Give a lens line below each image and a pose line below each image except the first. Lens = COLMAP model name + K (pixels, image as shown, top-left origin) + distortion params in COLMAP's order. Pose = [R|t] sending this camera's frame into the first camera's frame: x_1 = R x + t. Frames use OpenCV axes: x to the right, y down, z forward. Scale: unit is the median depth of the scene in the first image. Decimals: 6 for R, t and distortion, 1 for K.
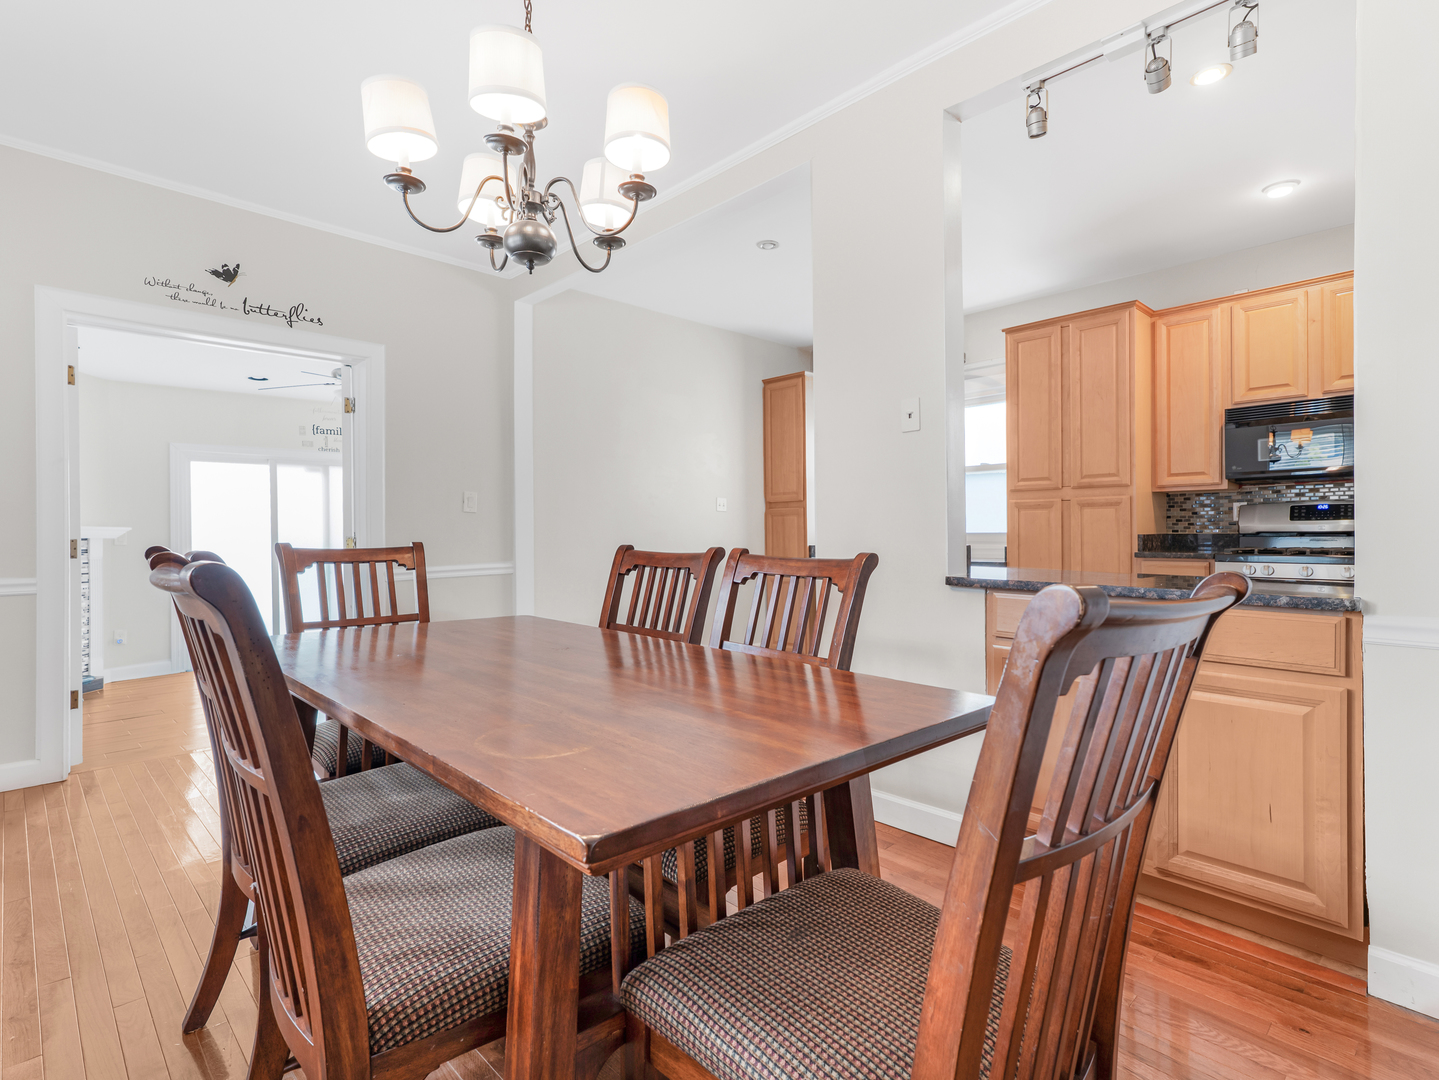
lens RADIAL K [[716.8, 0, 686.0], [0, 716.8, 536.8], [0, 0, 1]] dist [0.000381, 0.000024]
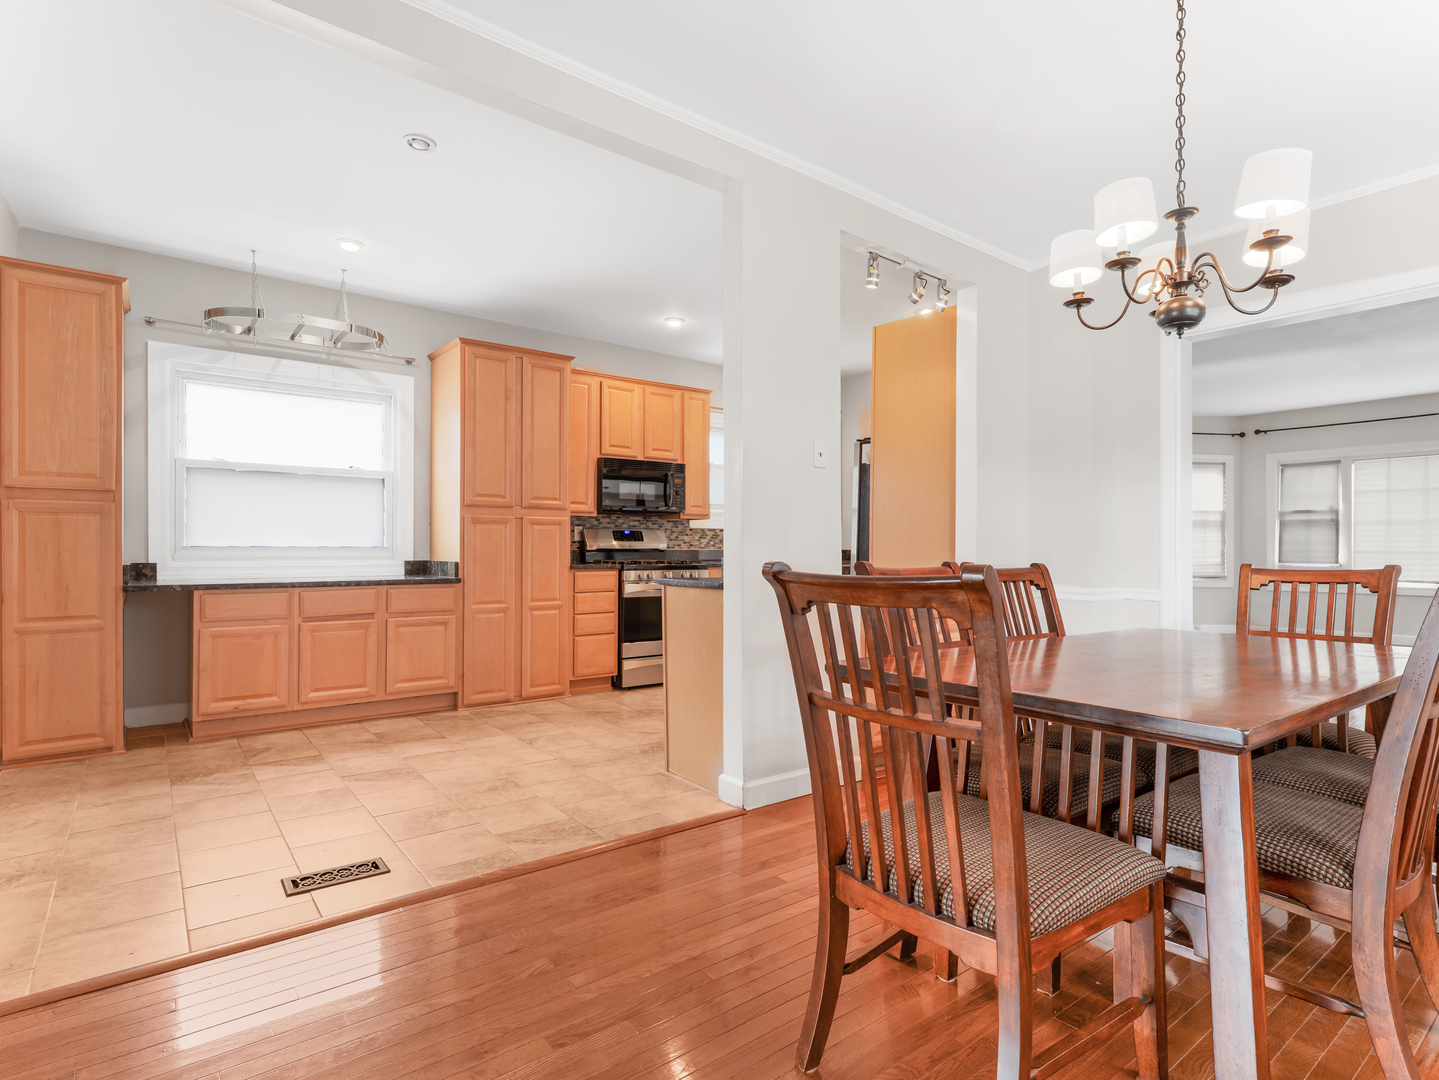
lens RADIAL K [[745.2, 0, 725.5], [0, 745.2, 546.4], [0, 0, 1]] dist [0.003746, 0.000510]
pose [[0.092004, 0.012304, 0.995683, -0.588994], [-0.002438, 0.999923, -0.012131, 0.005227], [-0.995756, -0.001312, 0.092027, 0.611318]]
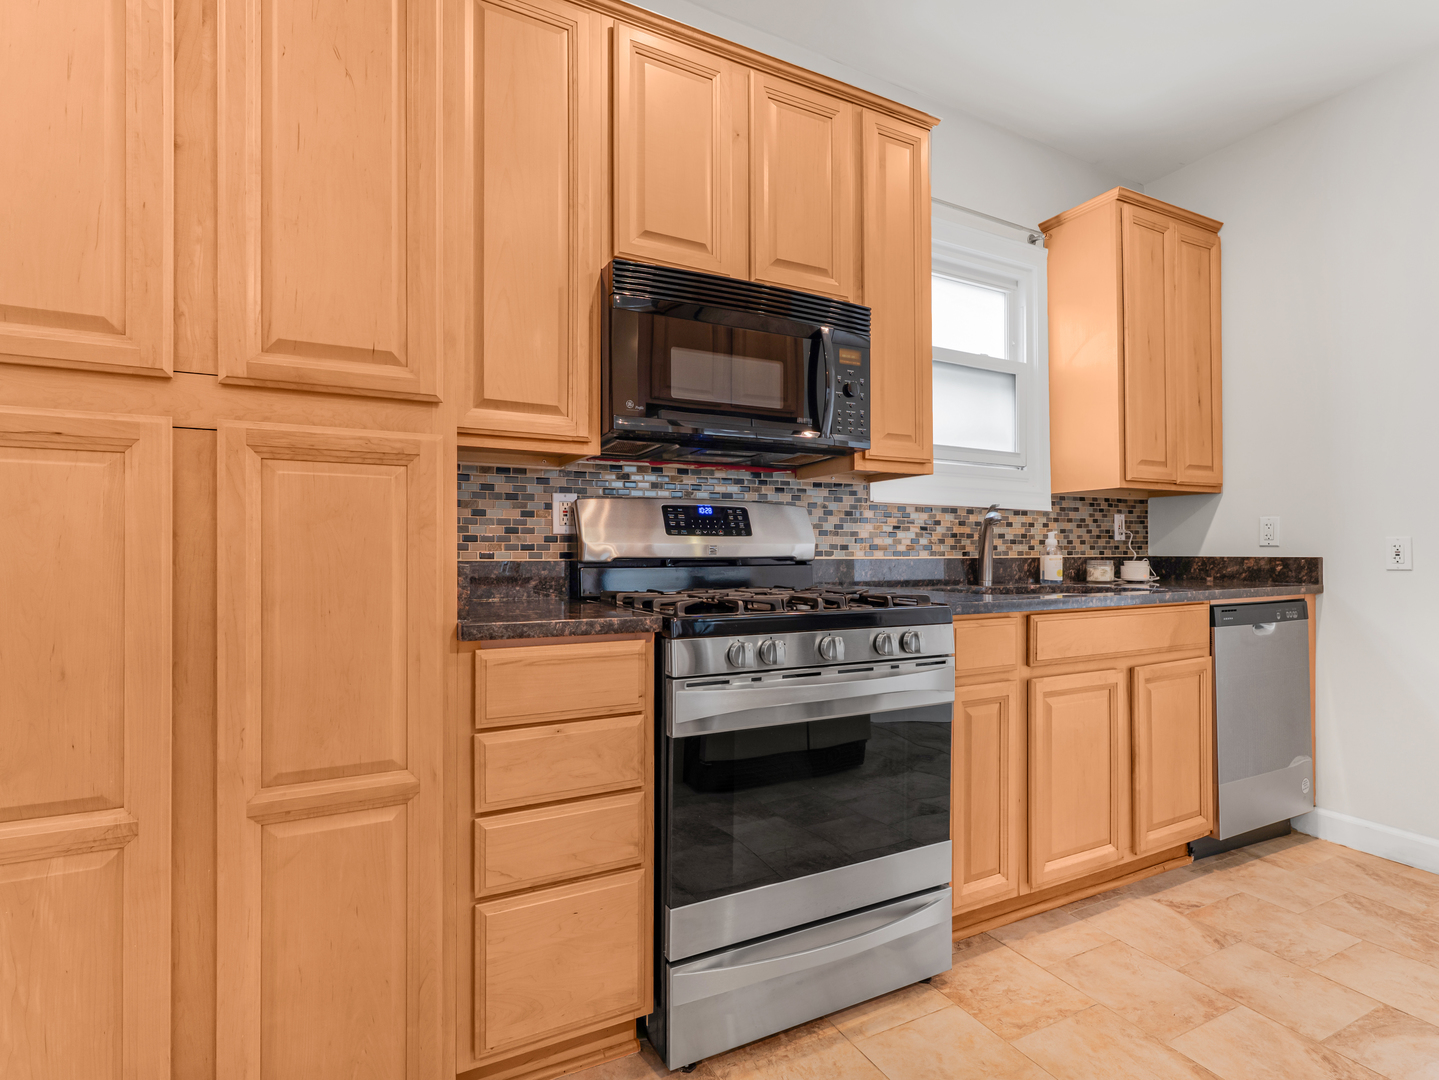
lens RADIAL K [[745.2, 0, 725.5], [0, 745.2, 546.4], [0, 0, 1]] dist [0.003746, 0.000510]
pose [[0.254855, 0.018550, 0.966801, 0.341421], [0.001941, 0.999804, -0.019695, -0.004397], [-0.966977, 0.006895, 0.254769, 0.790248]]
